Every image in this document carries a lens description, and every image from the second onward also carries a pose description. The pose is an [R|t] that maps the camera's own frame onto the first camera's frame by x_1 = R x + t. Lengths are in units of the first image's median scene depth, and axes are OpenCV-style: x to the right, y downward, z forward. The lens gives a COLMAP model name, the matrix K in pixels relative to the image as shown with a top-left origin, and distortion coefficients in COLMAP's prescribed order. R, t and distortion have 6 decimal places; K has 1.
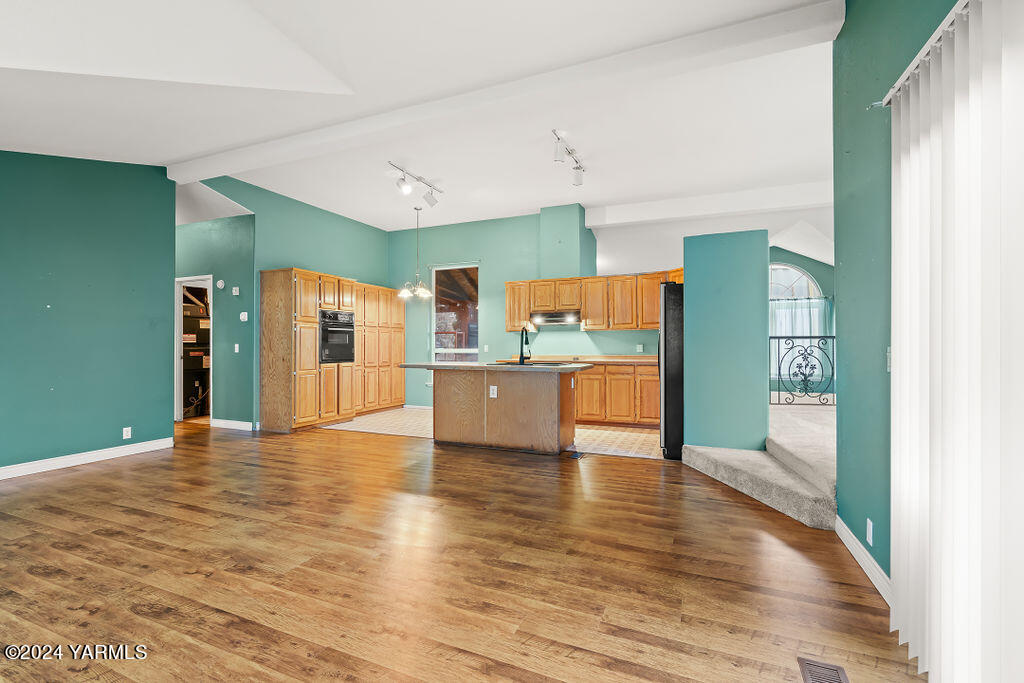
lens RADIAL K [[465.9, 0, 512.6], [0, 465.9, 340.8], [0, 0, 1]] dist [-0.004560, 0.000678]
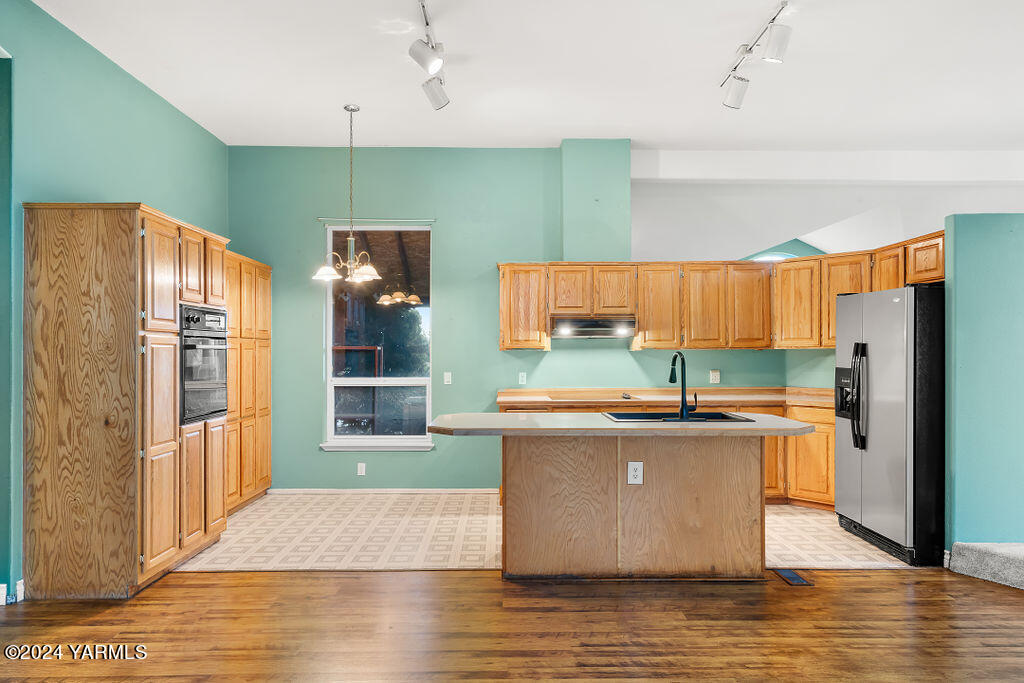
lens RADIAL K [[671.4, 0, 510.0], [0, 671.4, 349.9], [0, 0, 1]] dist [0.017172, -0.004610]
pose [[0.912372, 0.001743, 0.409358, -0.377455], [-0.004814, 0.999967, 0.006472, -0.027579], [-0.409333, -0.007875, 0.912351, 0.278209]]
